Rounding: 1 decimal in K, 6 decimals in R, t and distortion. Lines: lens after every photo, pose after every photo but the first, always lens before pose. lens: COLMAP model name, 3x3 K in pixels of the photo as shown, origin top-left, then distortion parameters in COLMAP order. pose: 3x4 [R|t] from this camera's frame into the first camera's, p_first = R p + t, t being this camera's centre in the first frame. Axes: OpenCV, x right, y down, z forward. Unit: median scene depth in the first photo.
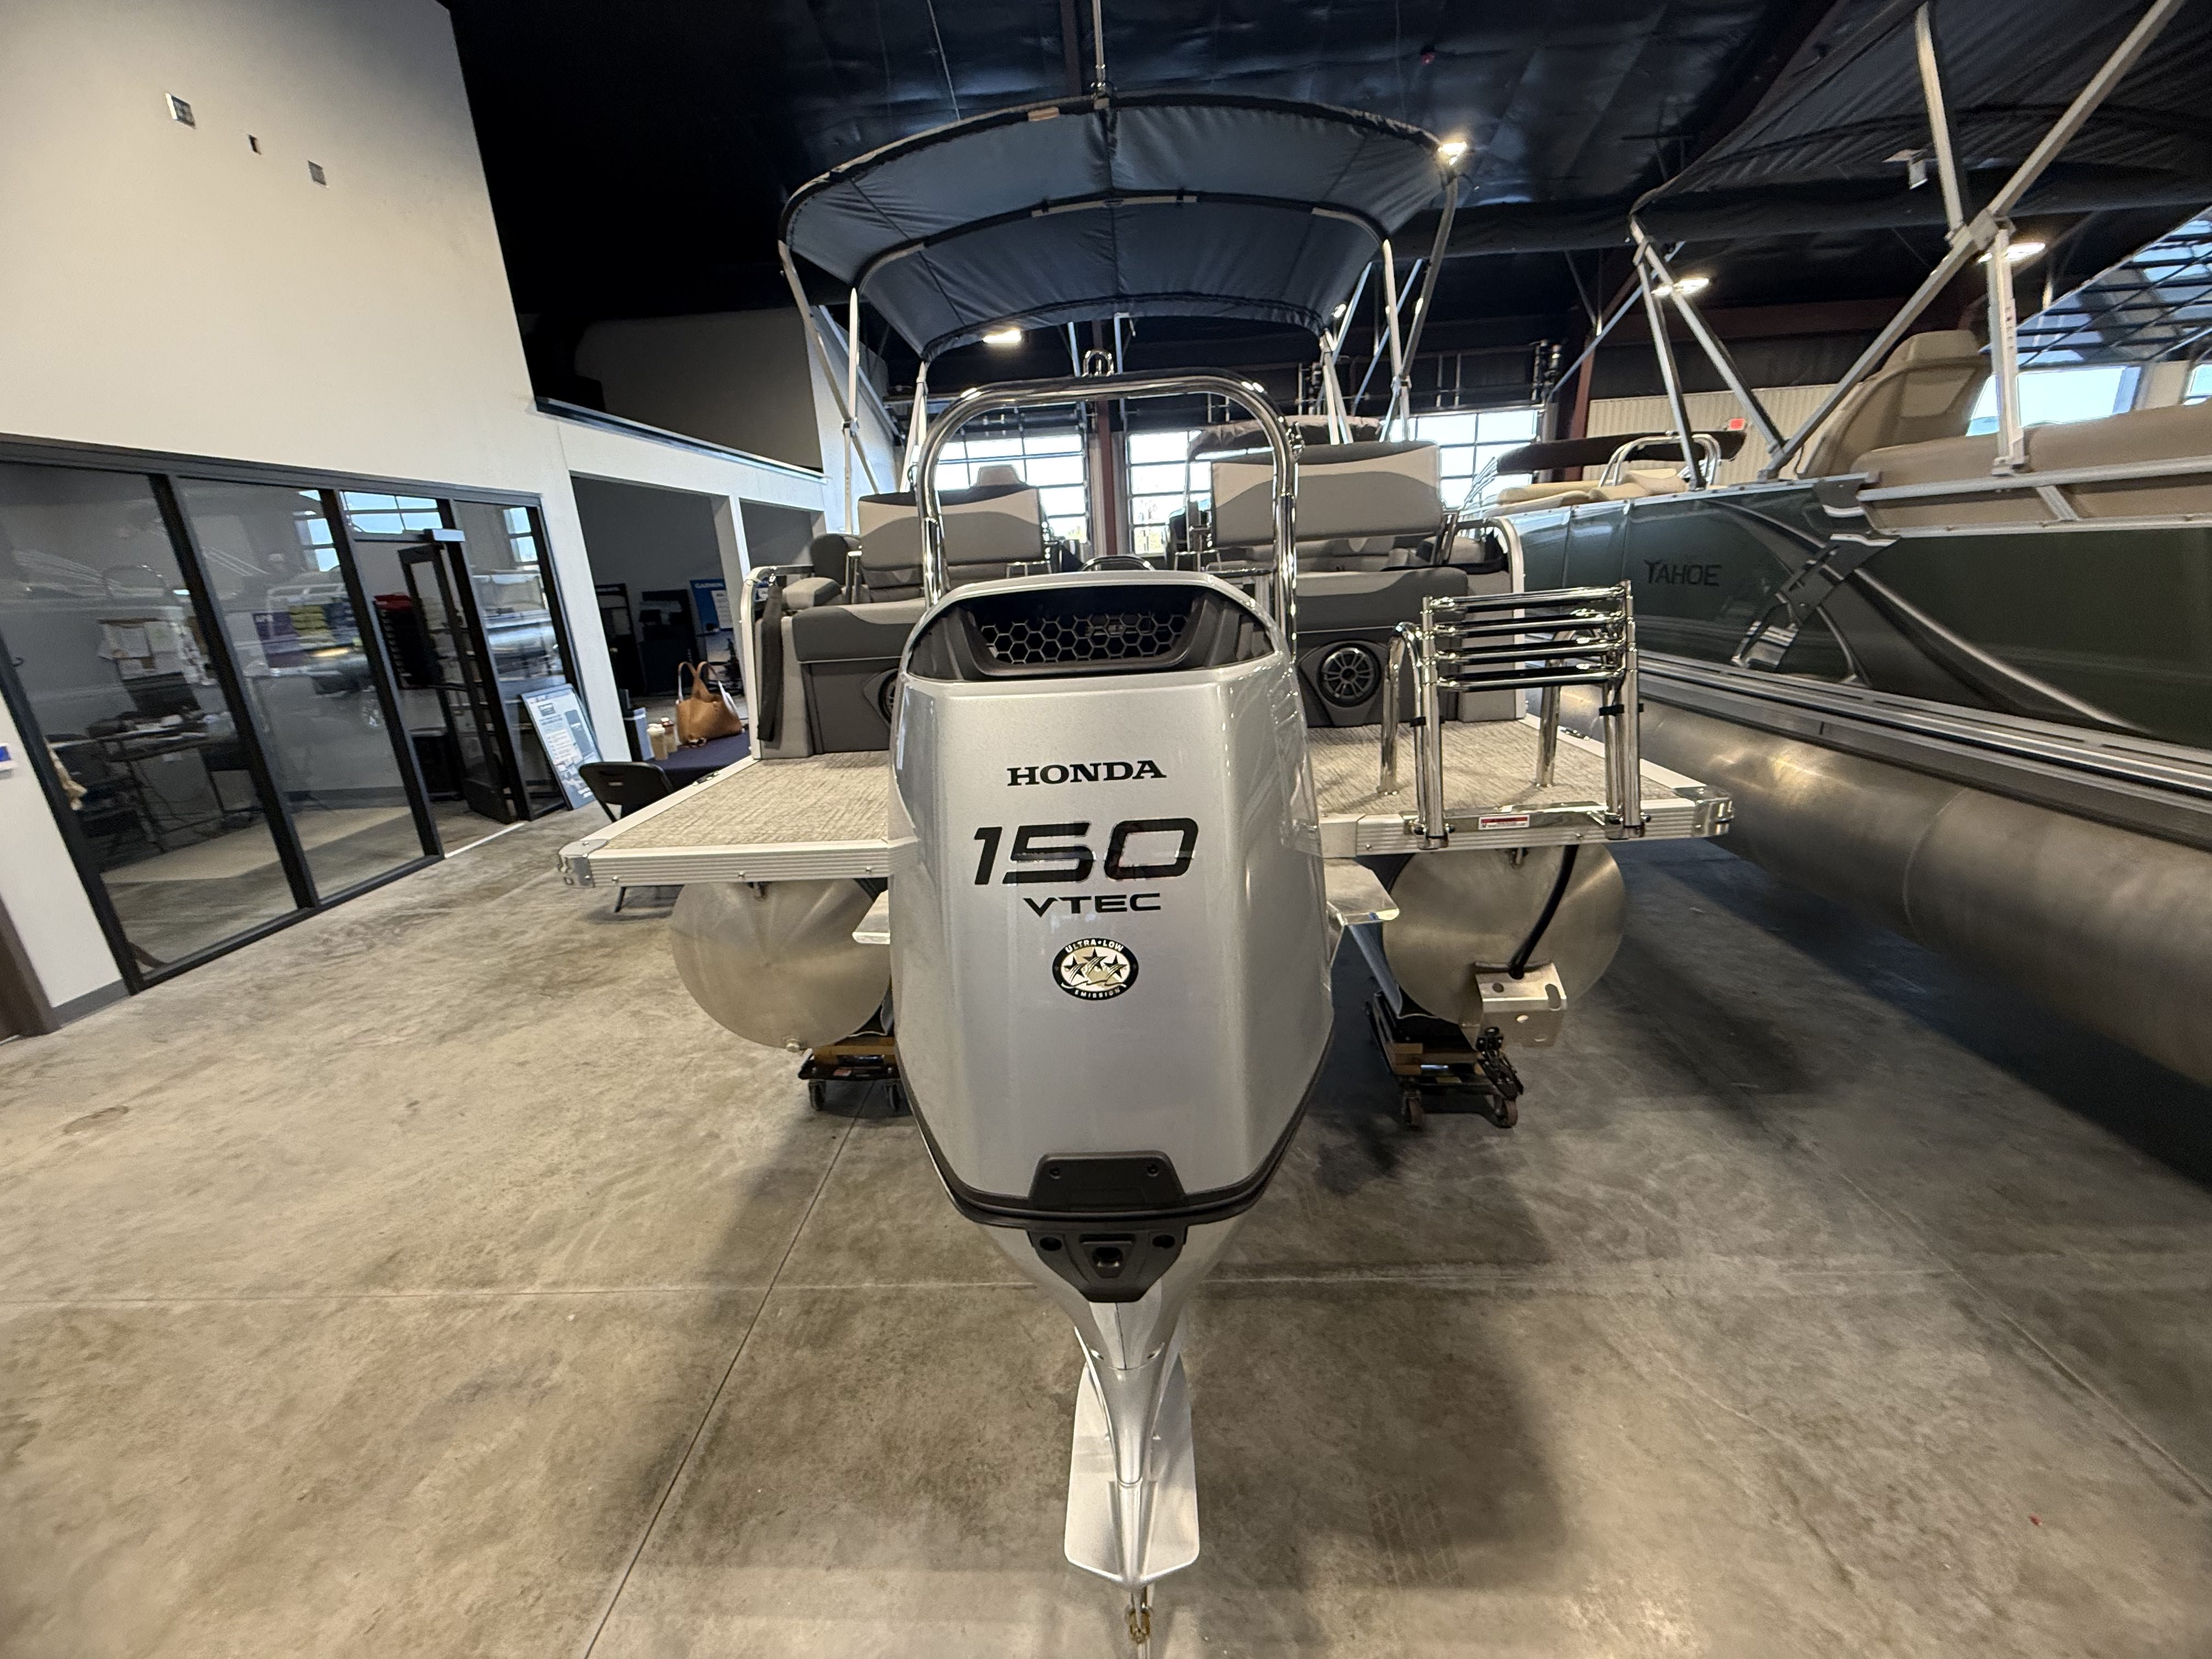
lens RADIAL K [[891.4, 0, 1106.0], [0, 891.4, 829.5], [0, 0, 1]] dist [0.005973, 0.000161]
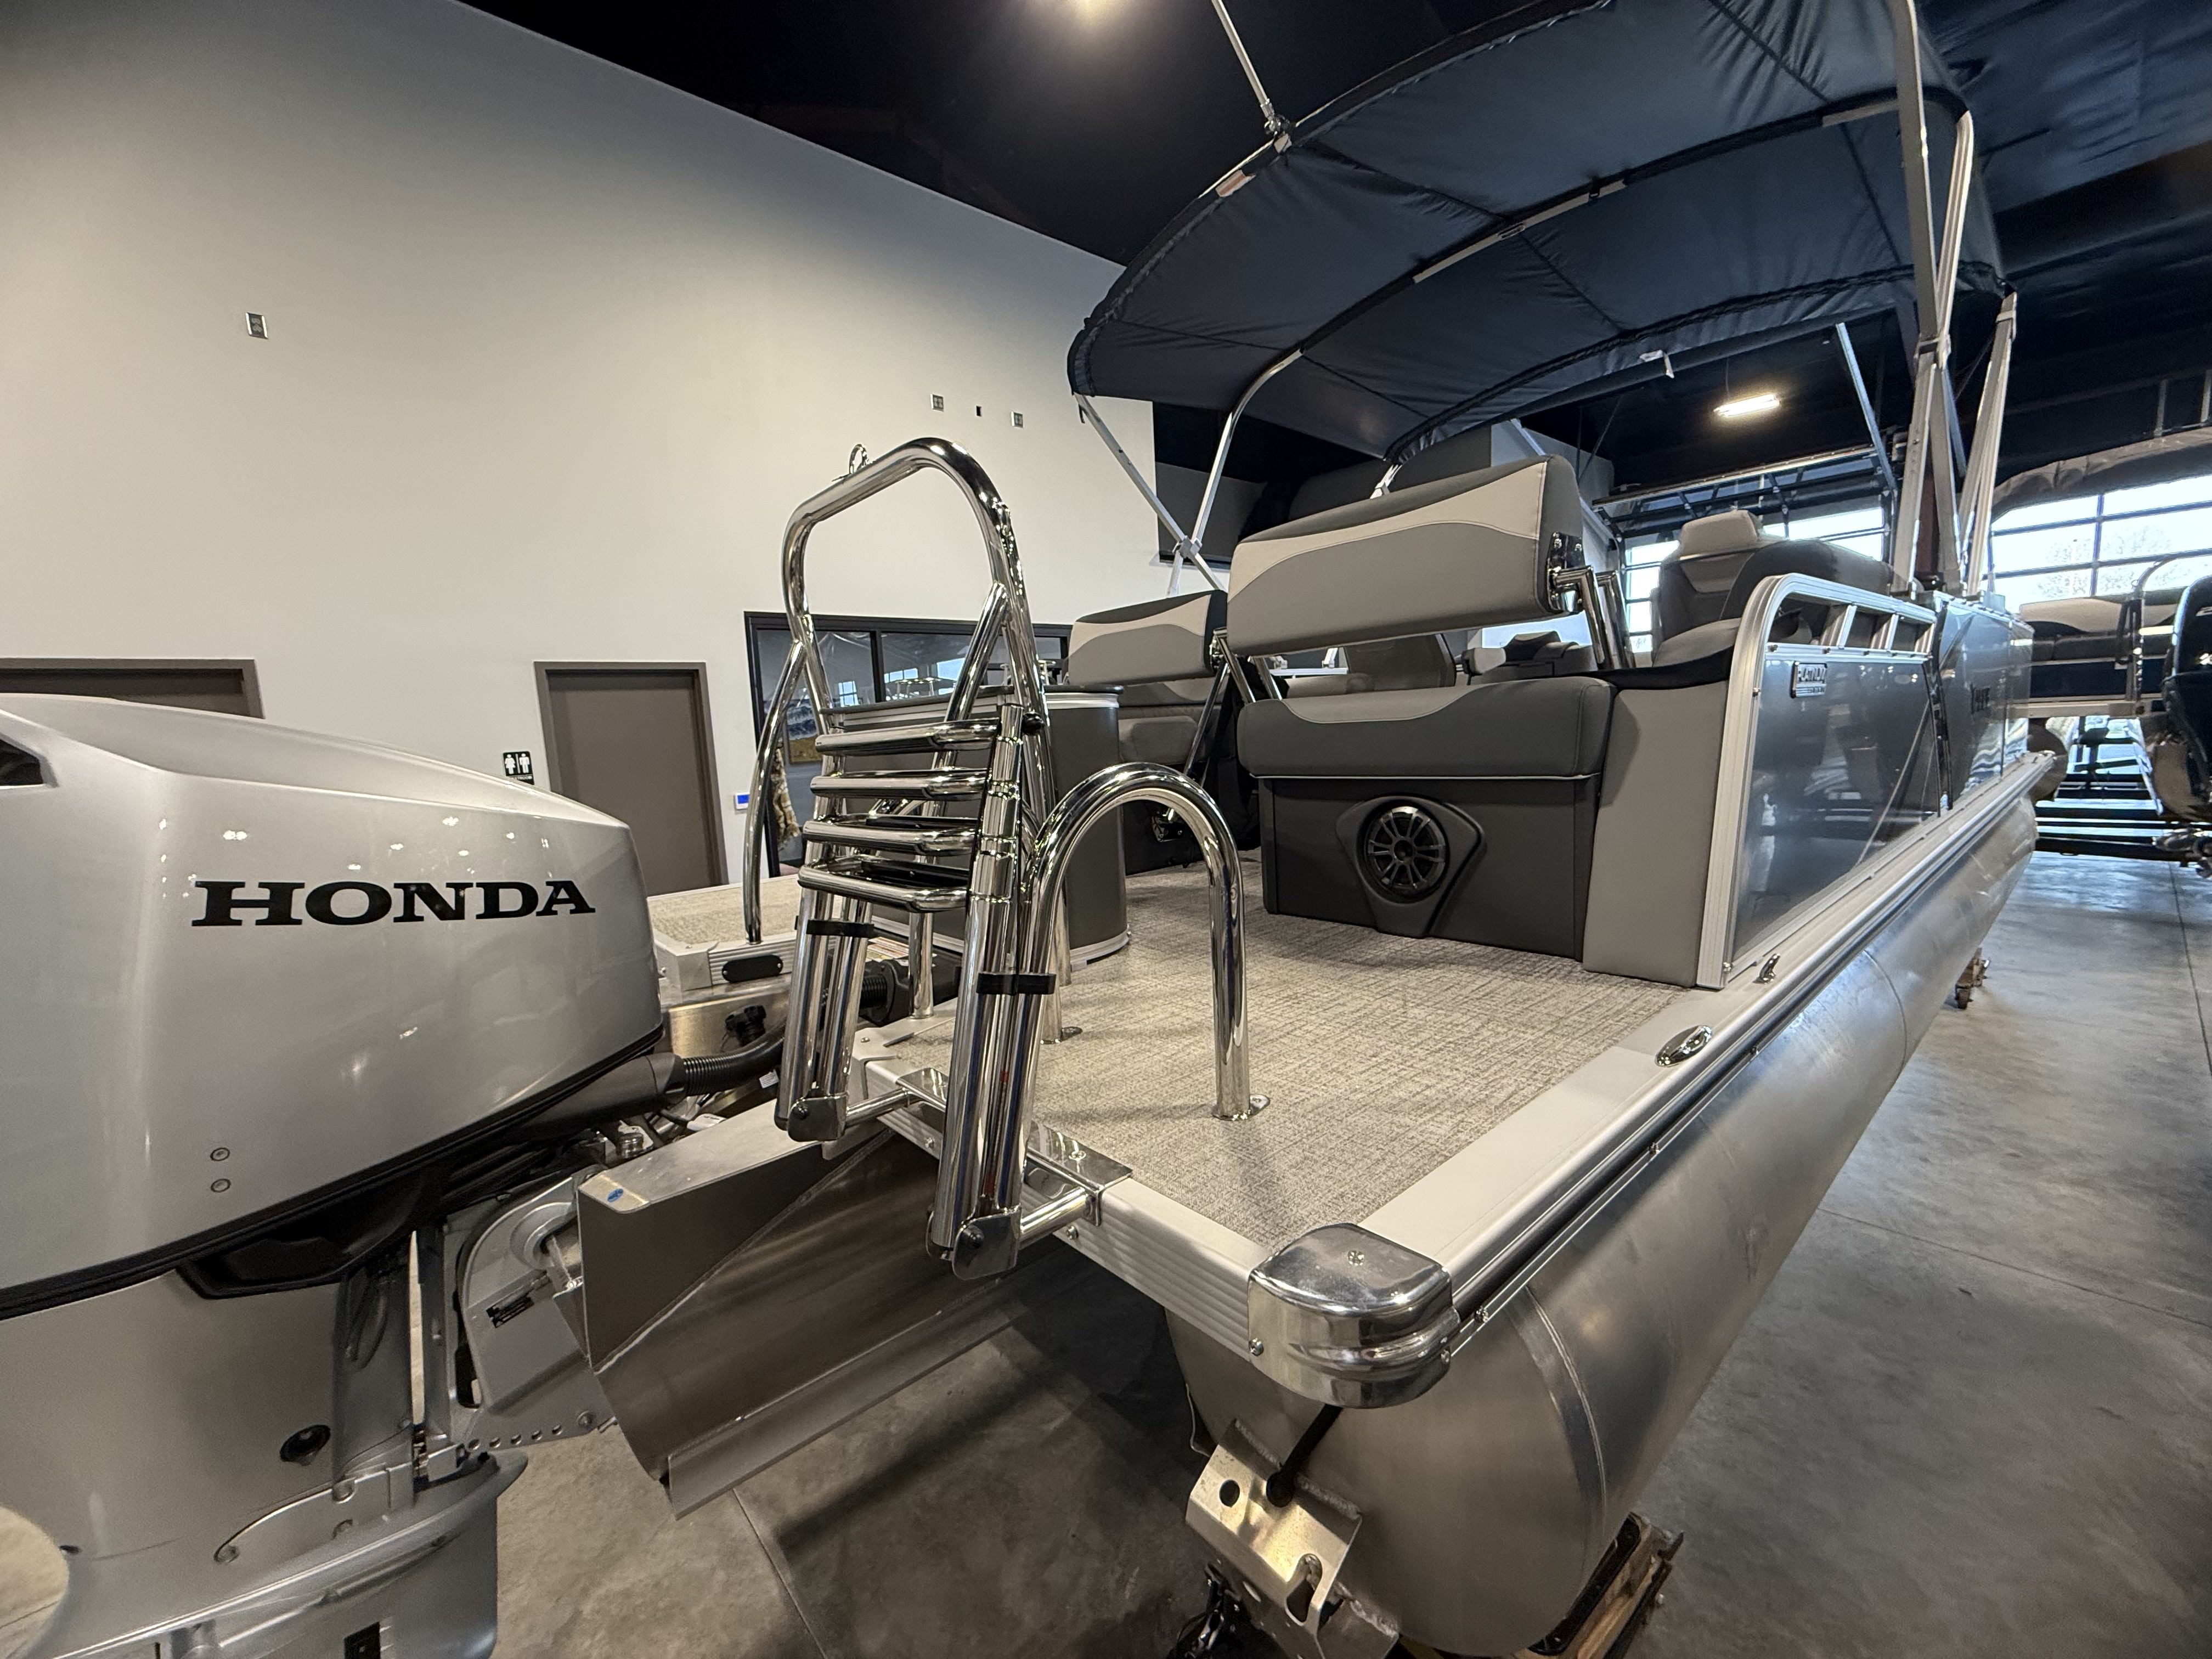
lens RADIAL K [[891.4, 0, 1106.0], [0, 891.4, 829.5], [0, 0, 1]] dist [0.005973, 0.000161]
pose [[0.684682, 0.107420, -0.720882, 0.391665], [-0.195848, 0.979818, -0.040009, -0.084966], [0.702035, 0.168577, 0.691902, 0.295811]]
